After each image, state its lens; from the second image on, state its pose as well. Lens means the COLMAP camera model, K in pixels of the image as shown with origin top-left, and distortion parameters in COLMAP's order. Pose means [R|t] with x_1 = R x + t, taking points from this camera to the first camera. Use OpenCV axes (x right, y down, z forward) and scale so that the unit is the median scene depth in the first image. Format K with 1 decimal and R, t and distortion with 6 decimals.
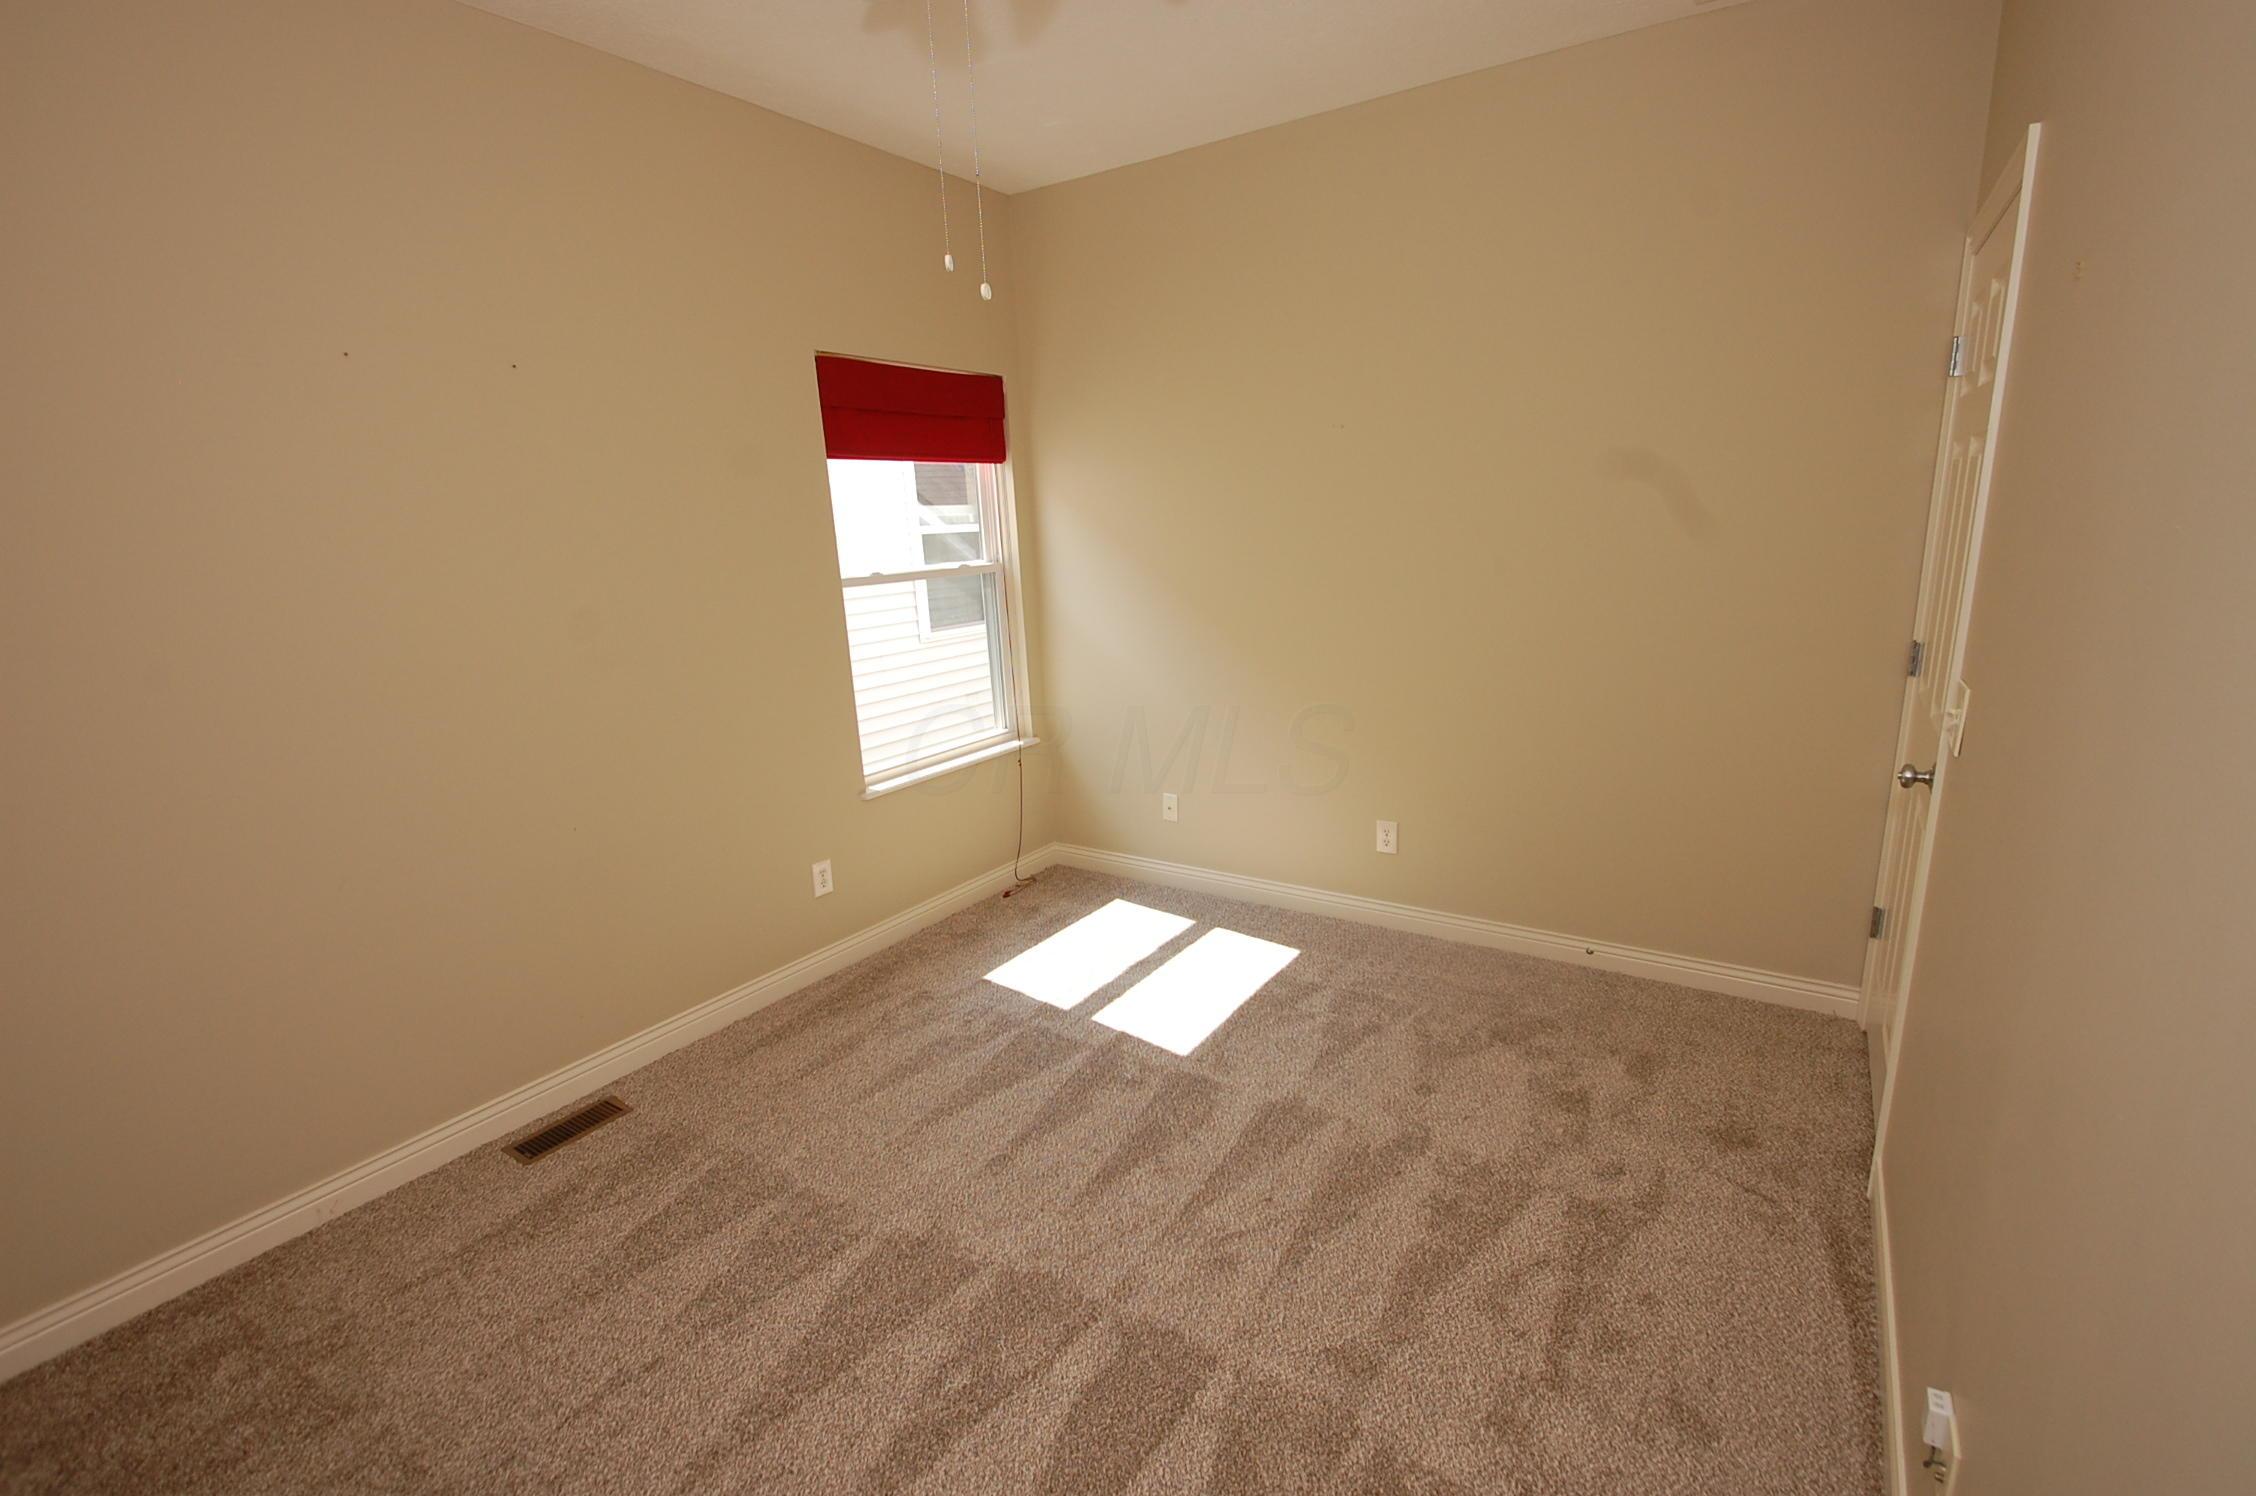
lens RADIAL K [[981.6, 0, 1125.4], [0, 981.6, 748.7], [0, 0, 1]] dist [-0.000651, -0.001081]
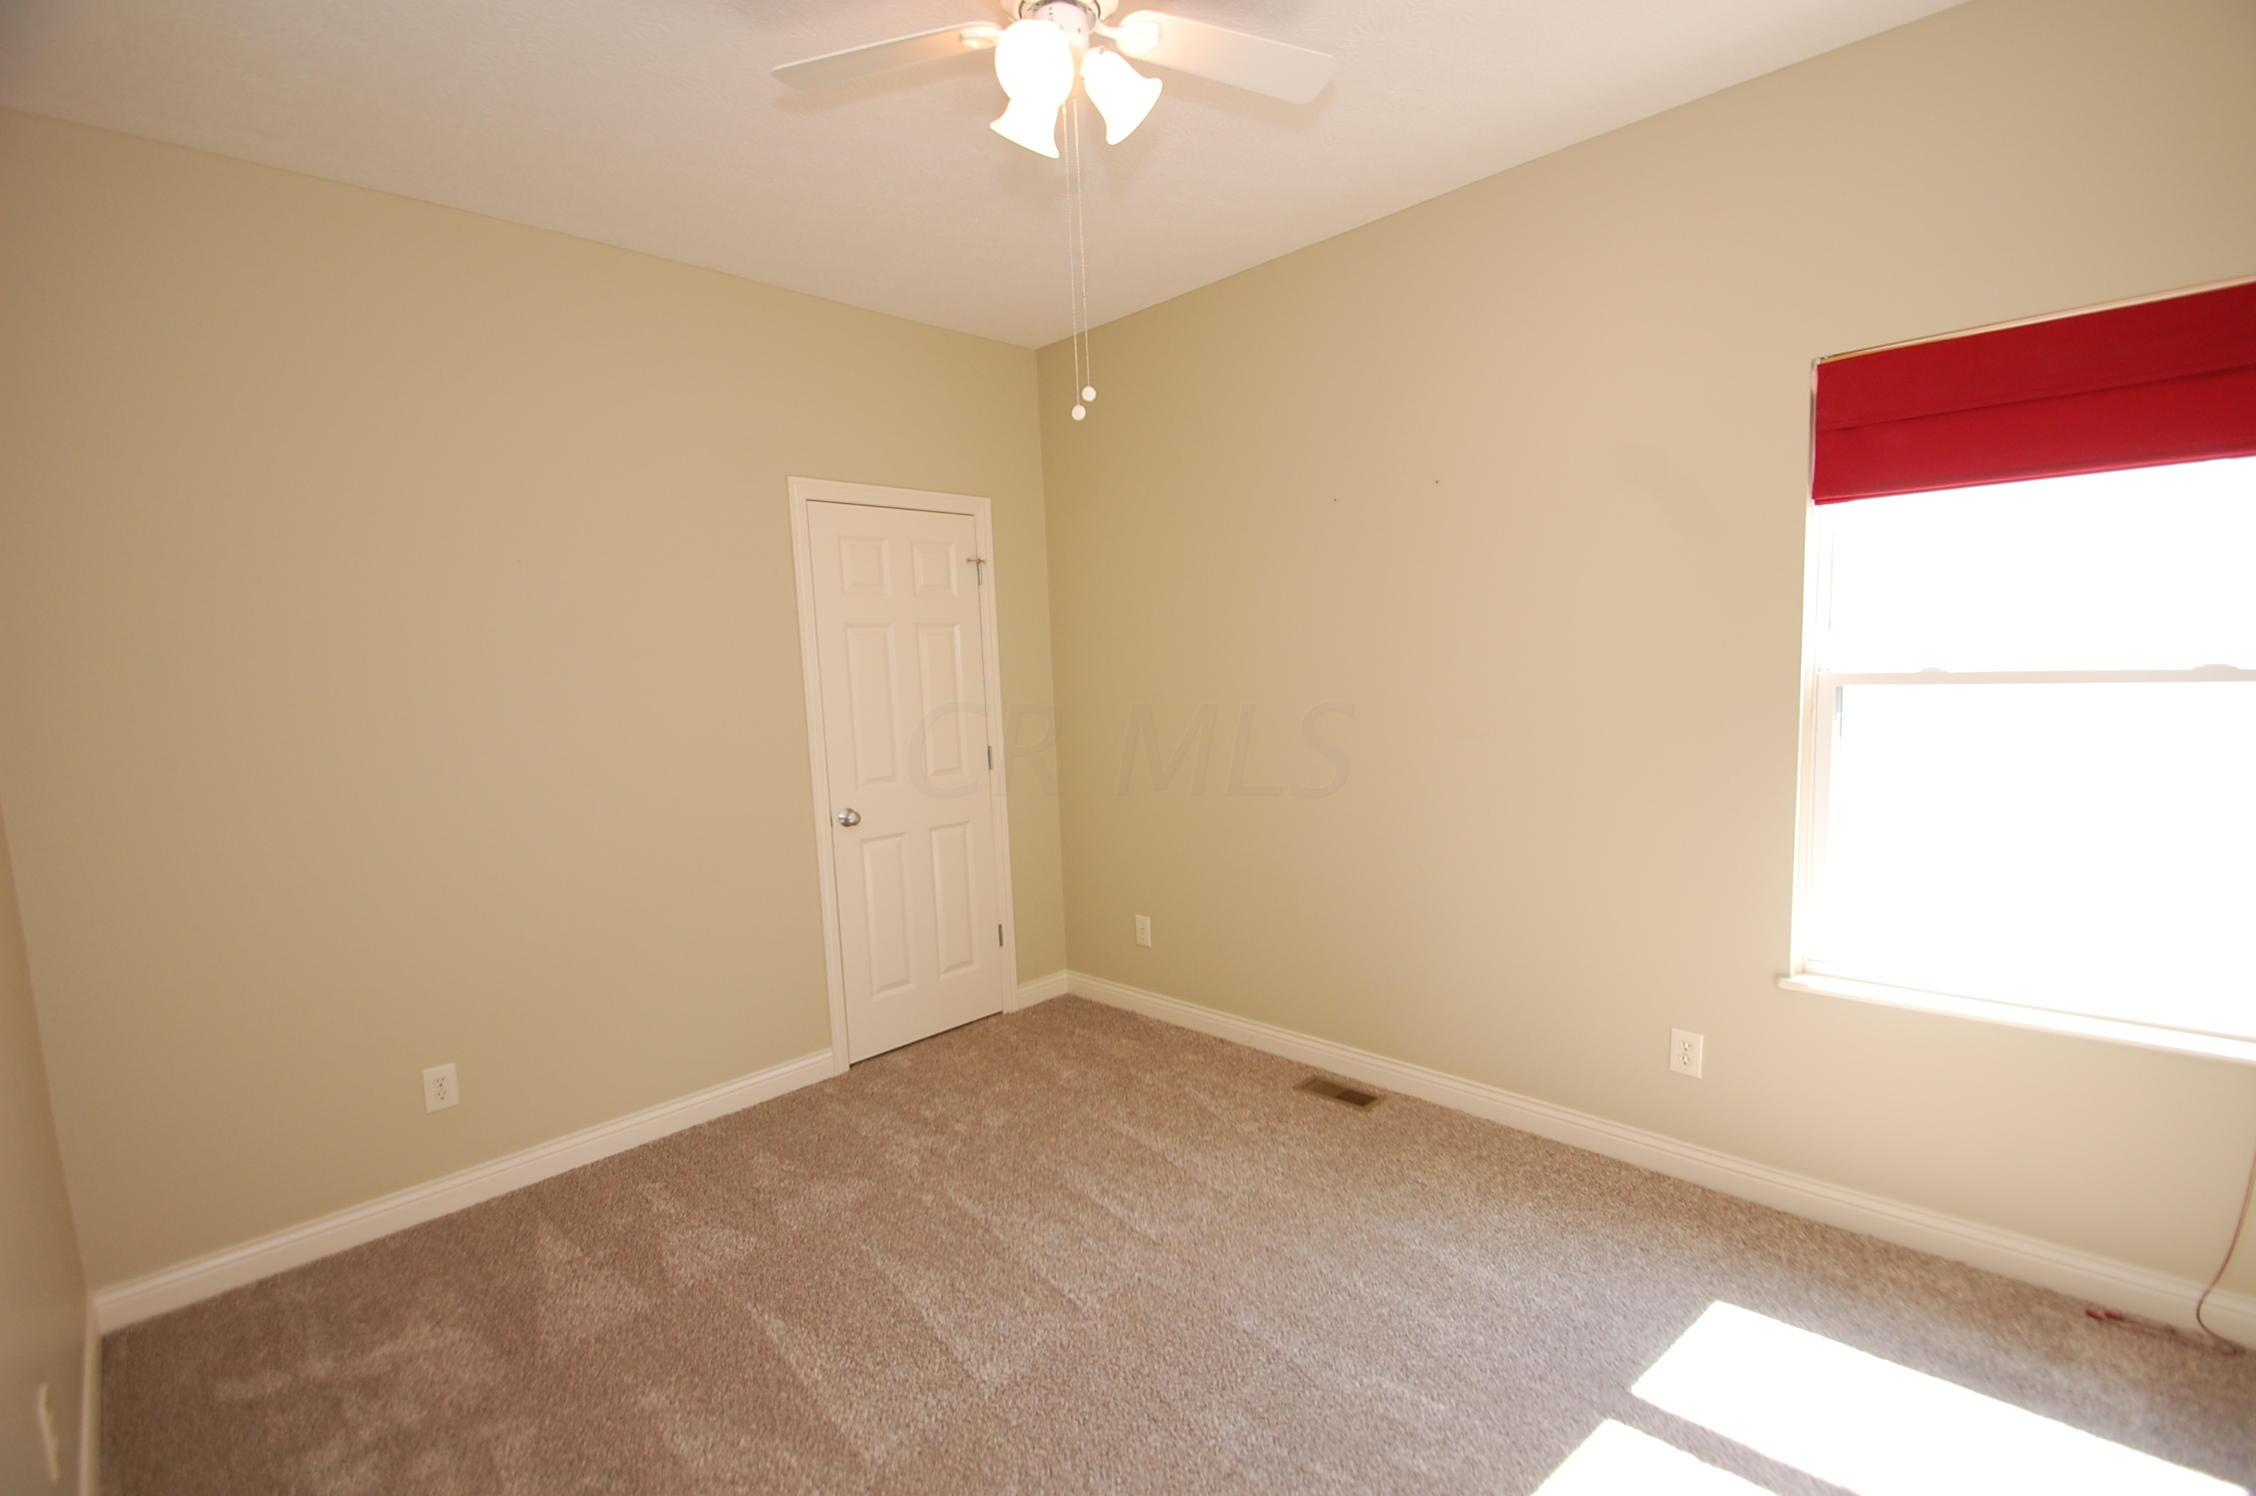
lens RADIAL K [[981.6, 0, 1126.1], [0, 981.6, 755.2], [0, 0, 1]] dist [-0.000651, -0.001081]
pose [[-0.152930, 0.172973, -0.972981, 0.463746], [-0.160260, 0.967190, 0.197132, -0.173872], [0.975156, 0.186078, -0.120192, 0.607309]]
